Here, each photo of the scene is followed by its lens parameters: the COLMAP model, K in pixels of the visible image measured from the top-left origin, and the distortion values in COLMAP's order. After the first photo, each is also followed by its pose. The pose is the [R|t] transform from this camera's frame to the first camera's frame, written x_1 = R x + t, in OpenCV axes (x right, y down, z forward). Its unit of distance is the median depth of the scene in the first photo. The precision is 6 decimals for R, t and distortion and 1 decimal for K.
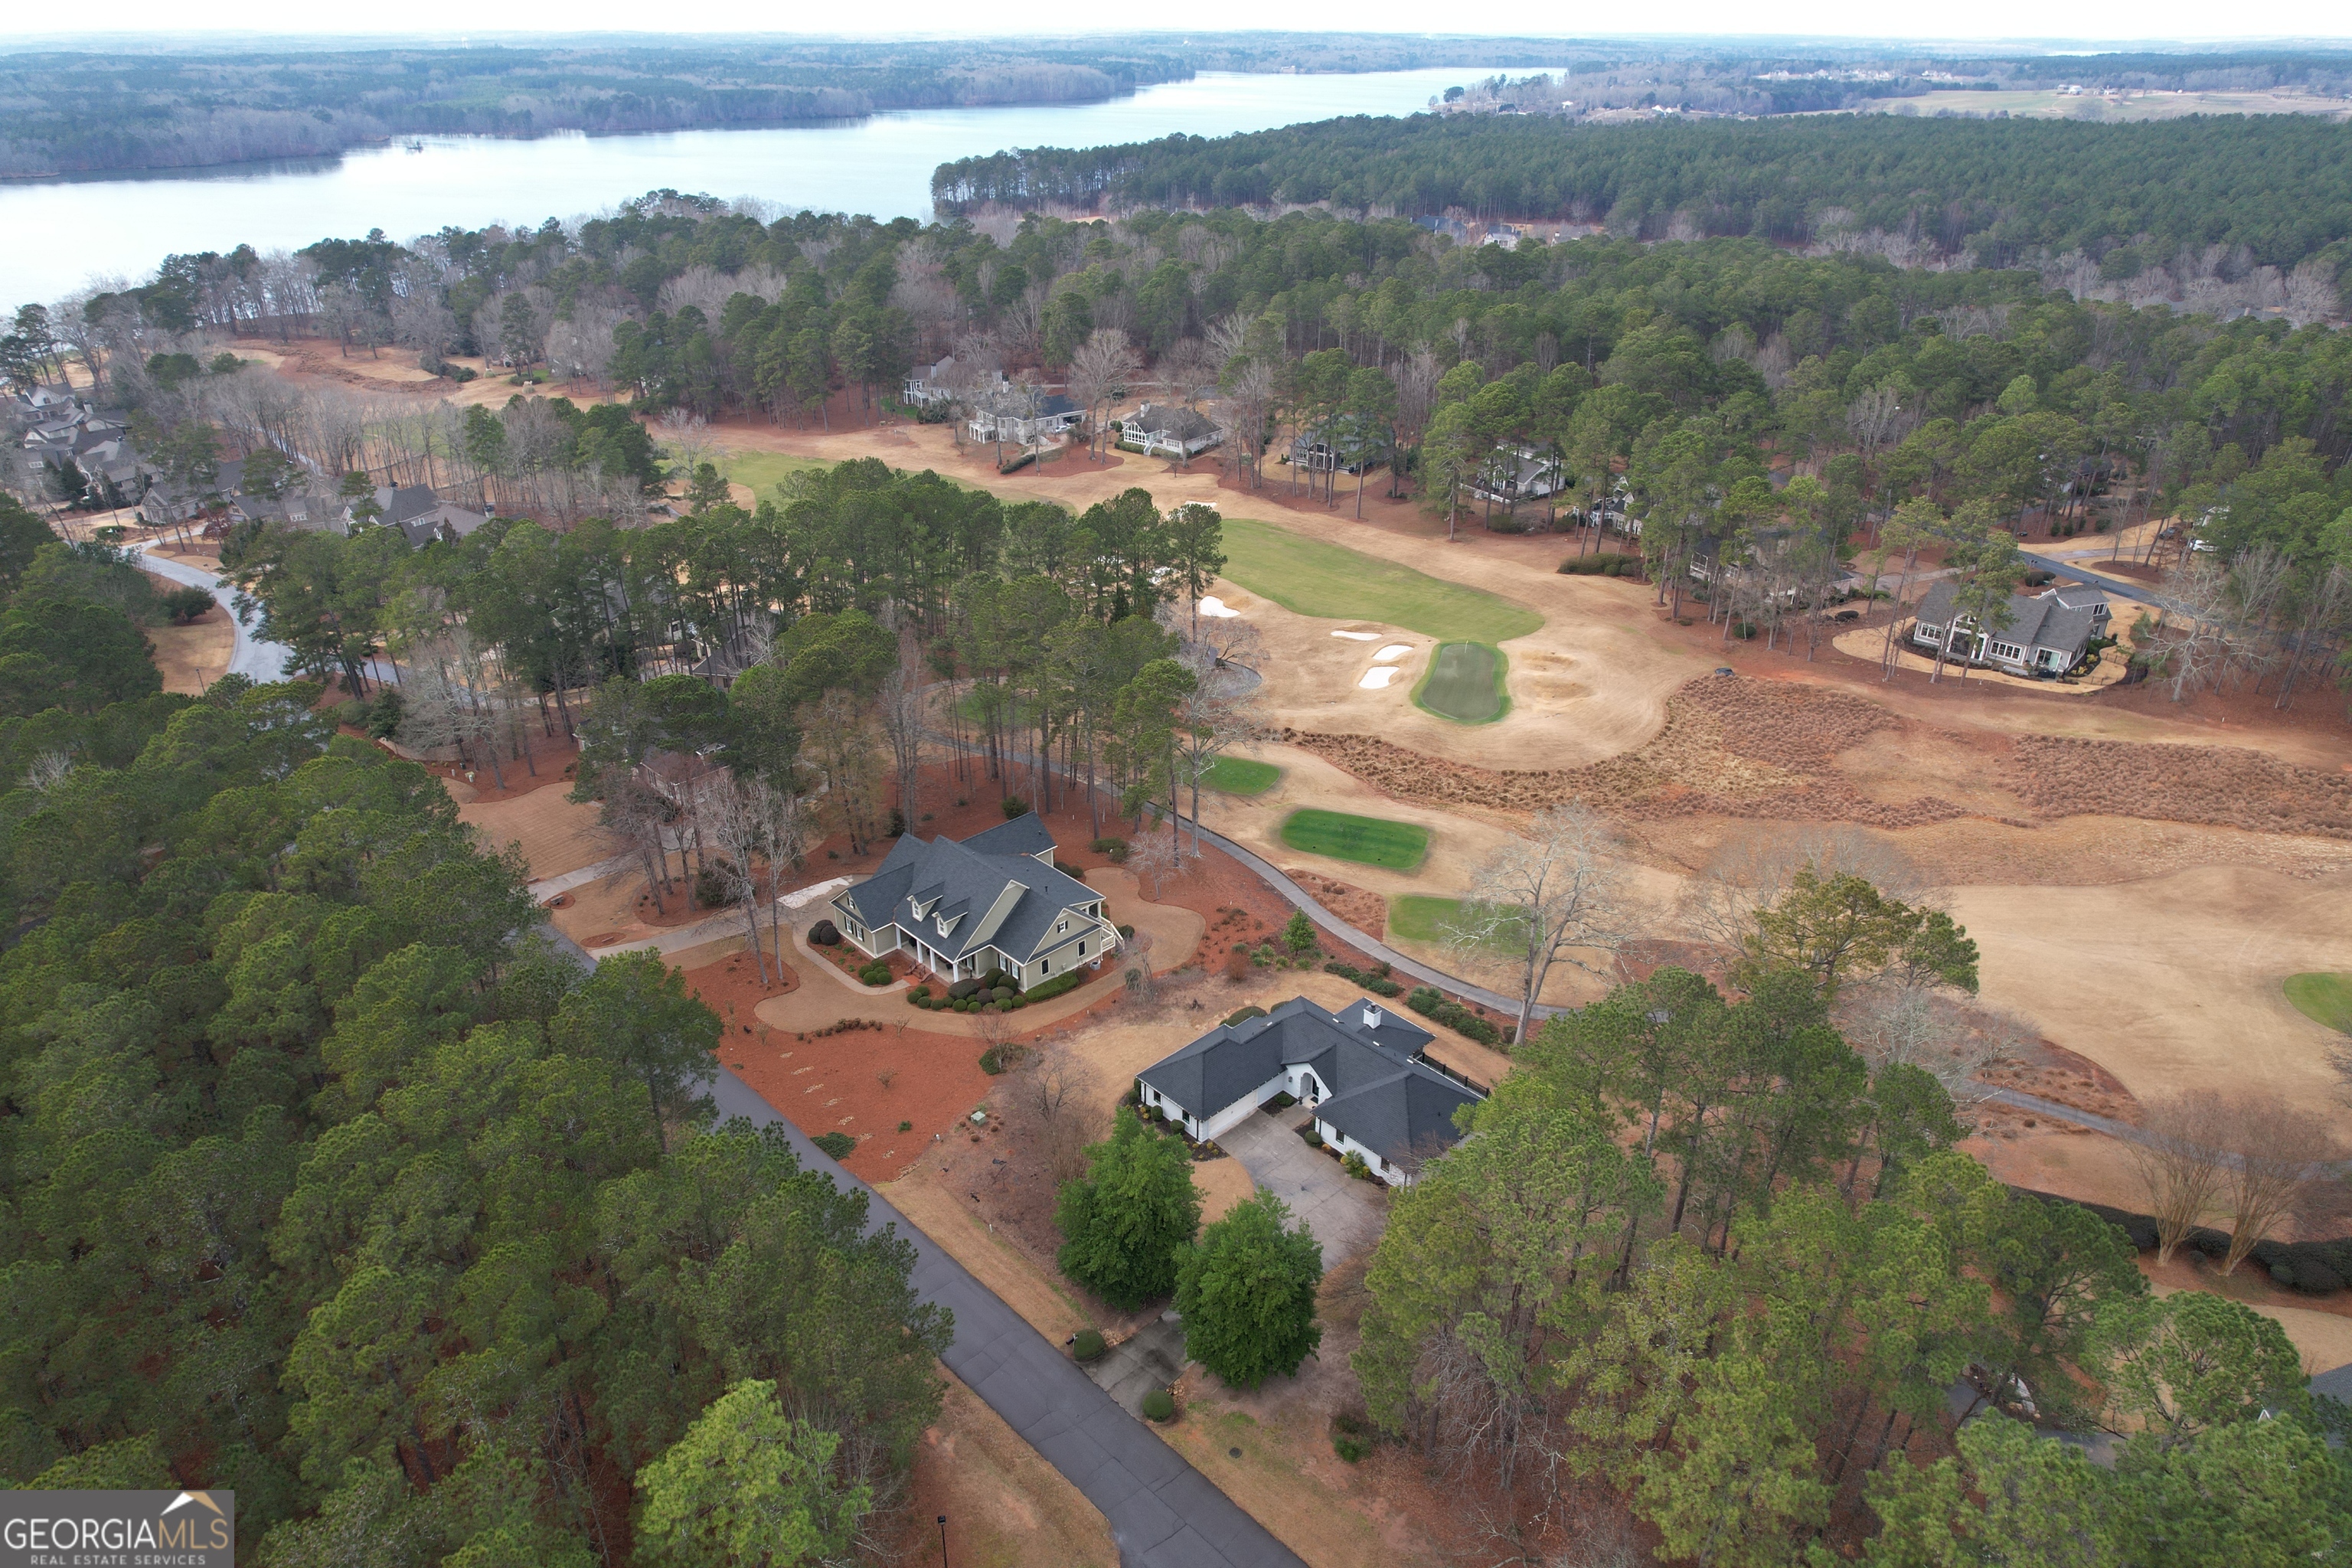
lens RADIAL K [[1505.7, 0, 1177.6], [0, 1505.7, 772.6], [0, 0, 1]] dist [-0.081735, 0.071705]
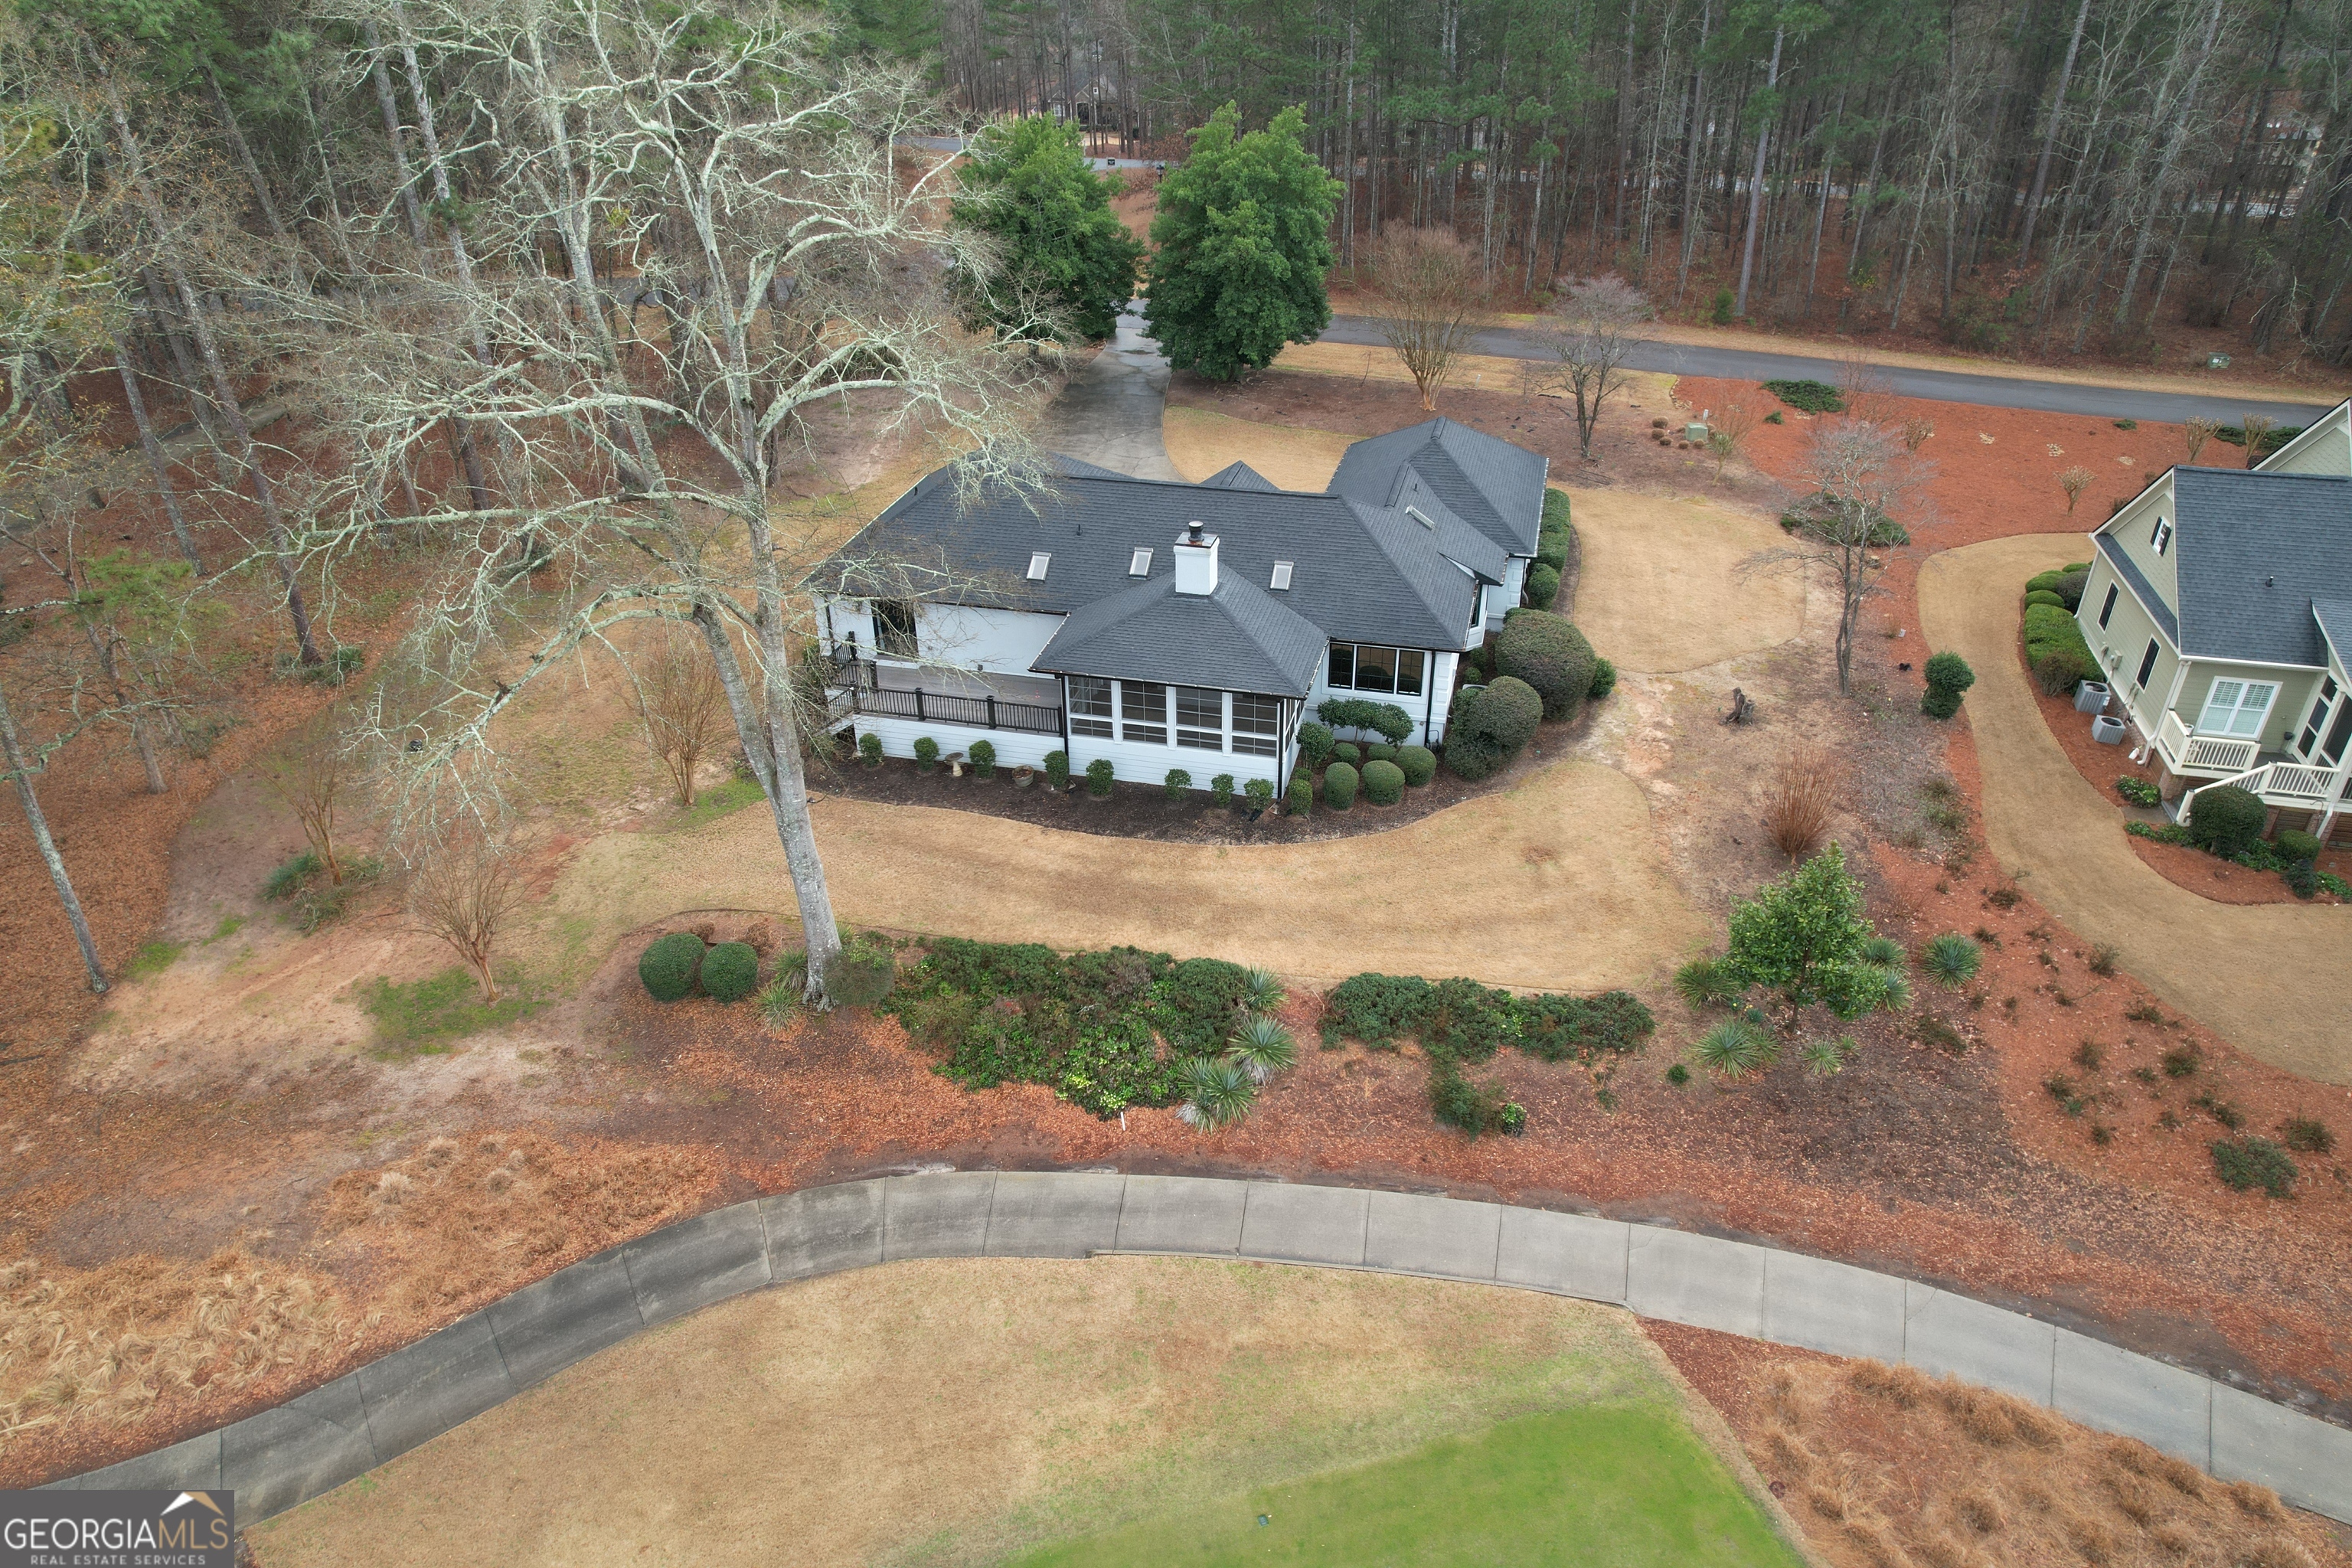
lens RADIAL K [[1505.7, 0, 1177.6], [0, 1505.7, 772.6], [0, 0, 1]] dist [-0.081735, 0.071705]
pose [[-0.844462, 0.279998, -0.456602, 0.159669], [-0.234831, 0.572633, 0.785459, -0.043547], [0.481392, 0.770514, -0.417815, 0.616128]]
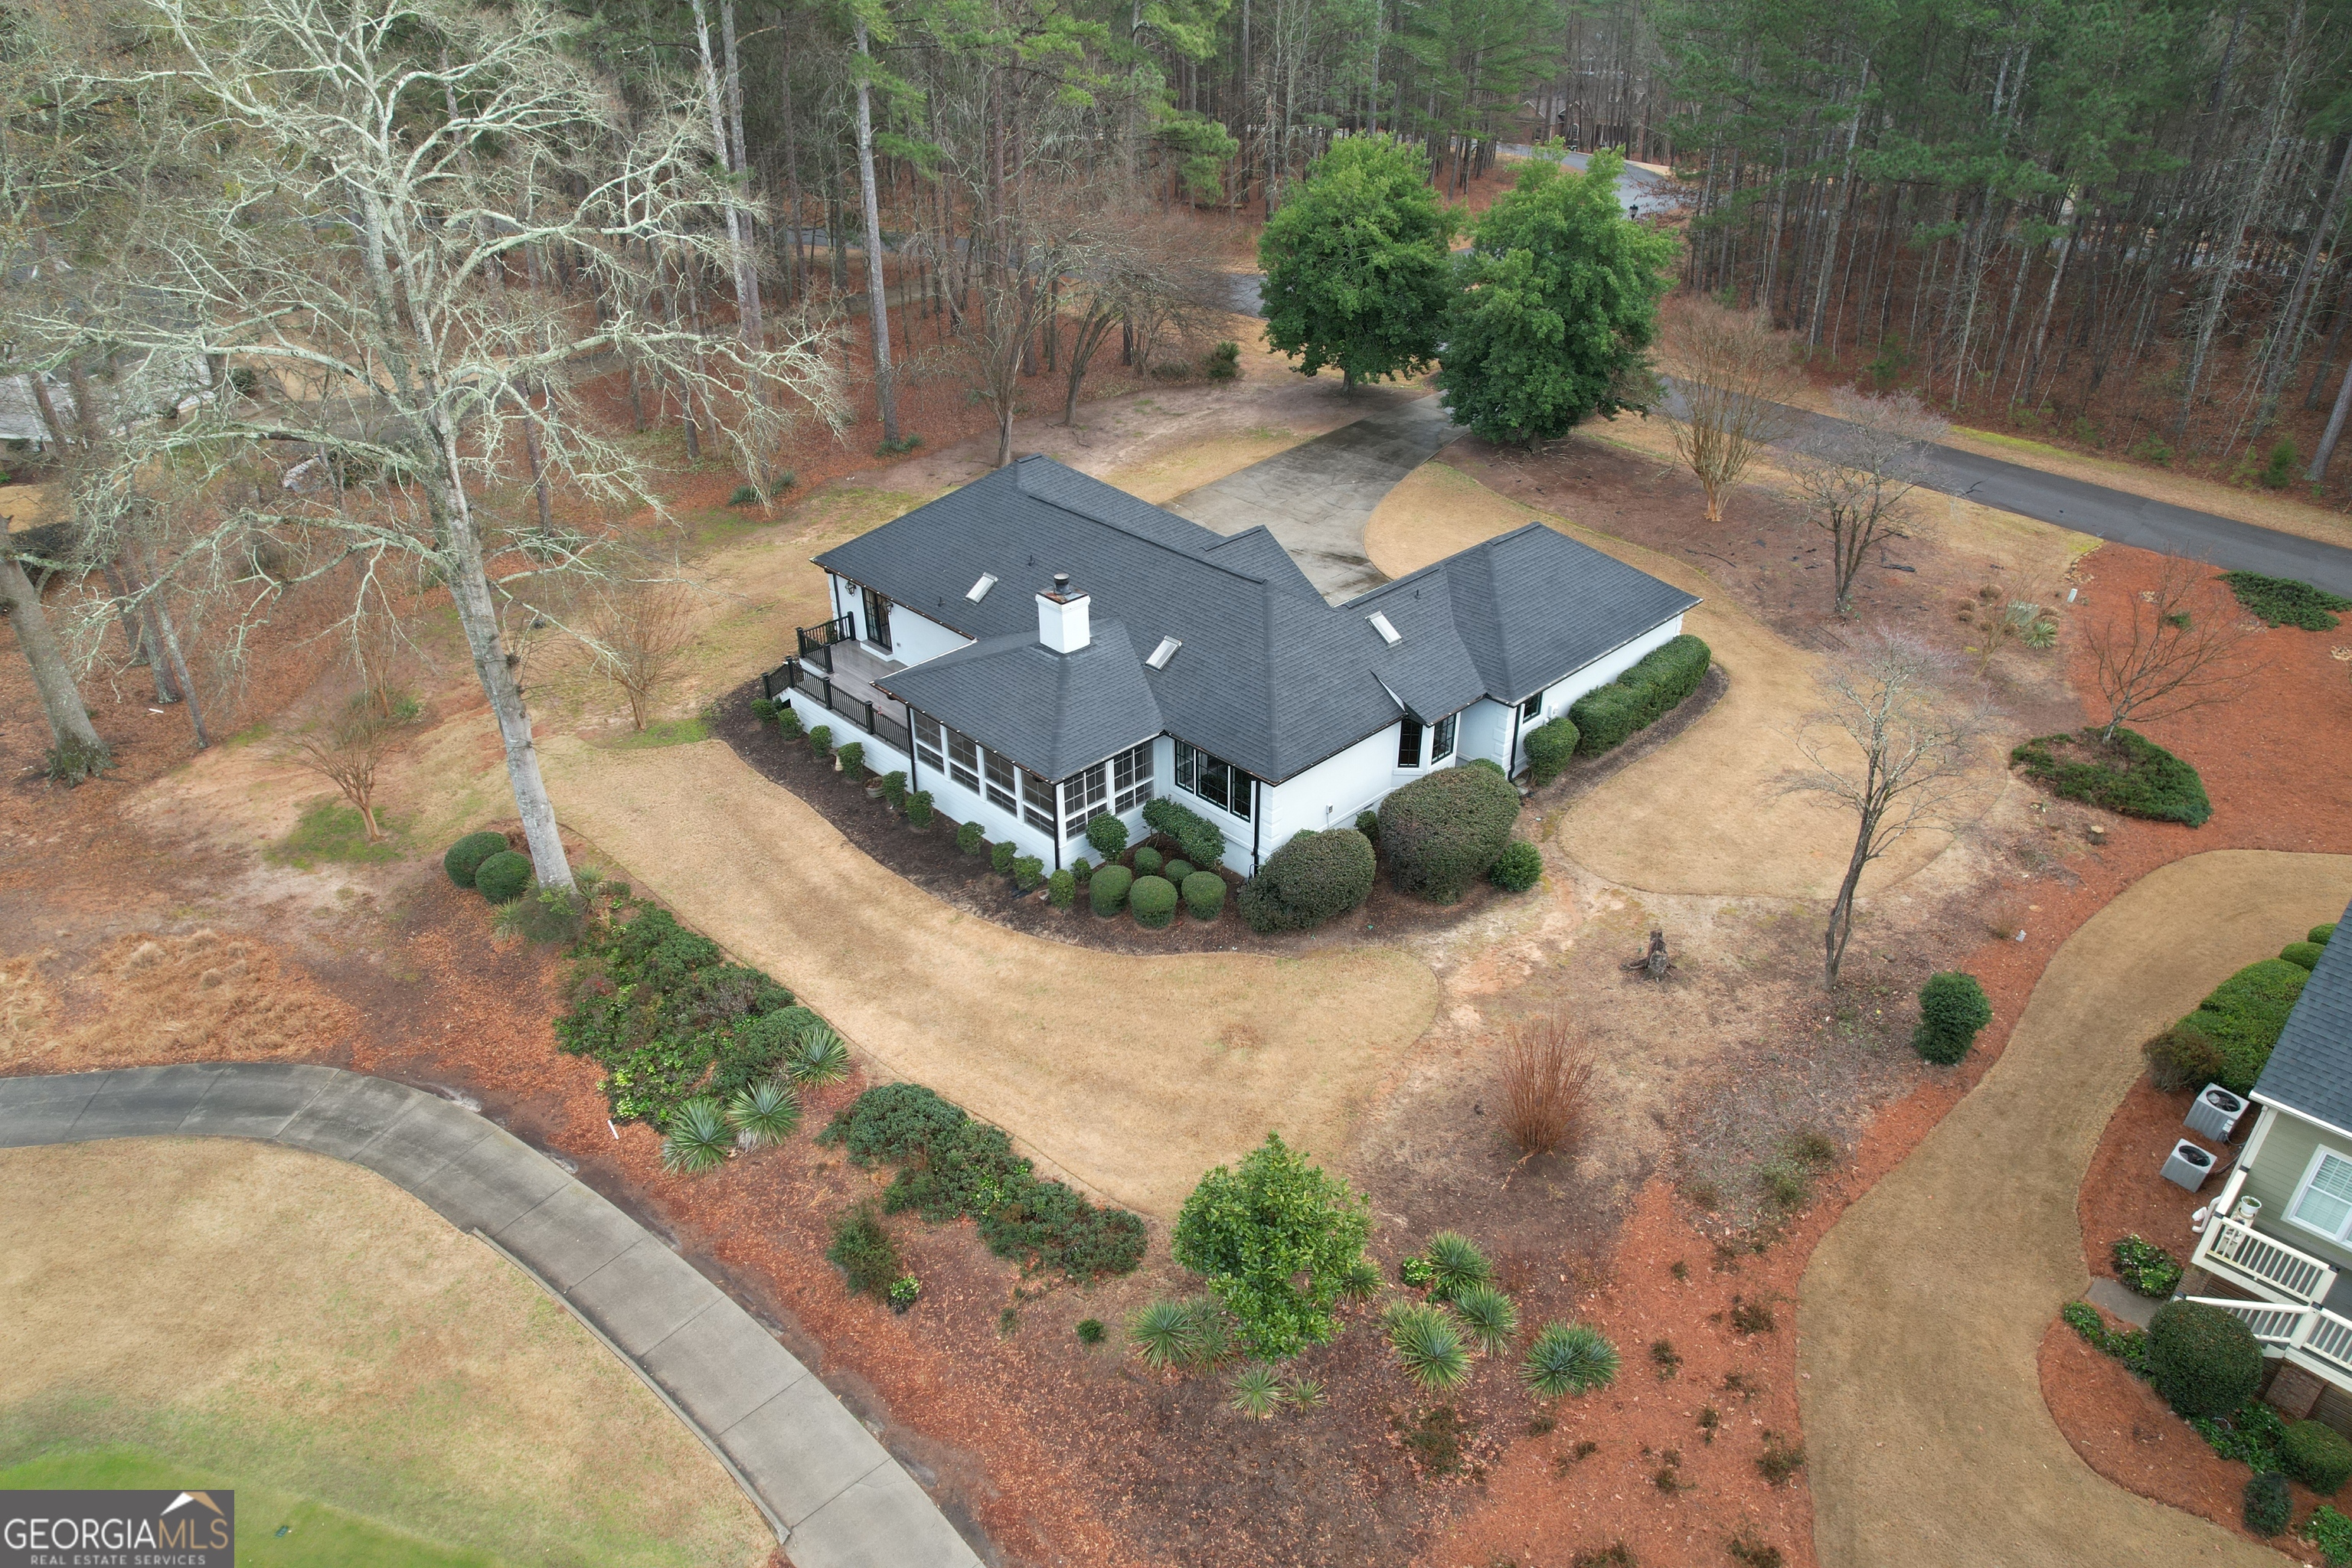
lens RADIAL K [[1505.7, 0, 1177.6], [0, 1505.7, 772.6], [0, 0, 1]] dist [-0.081735, 0.071705]
pose [[-0.999848, 0.013748, -0.010731, 0.056182], [-0.001610, 0.539877, 0.841743, -0.049366], [0.017366, 0.841632, -0.539772, 0.628431]]
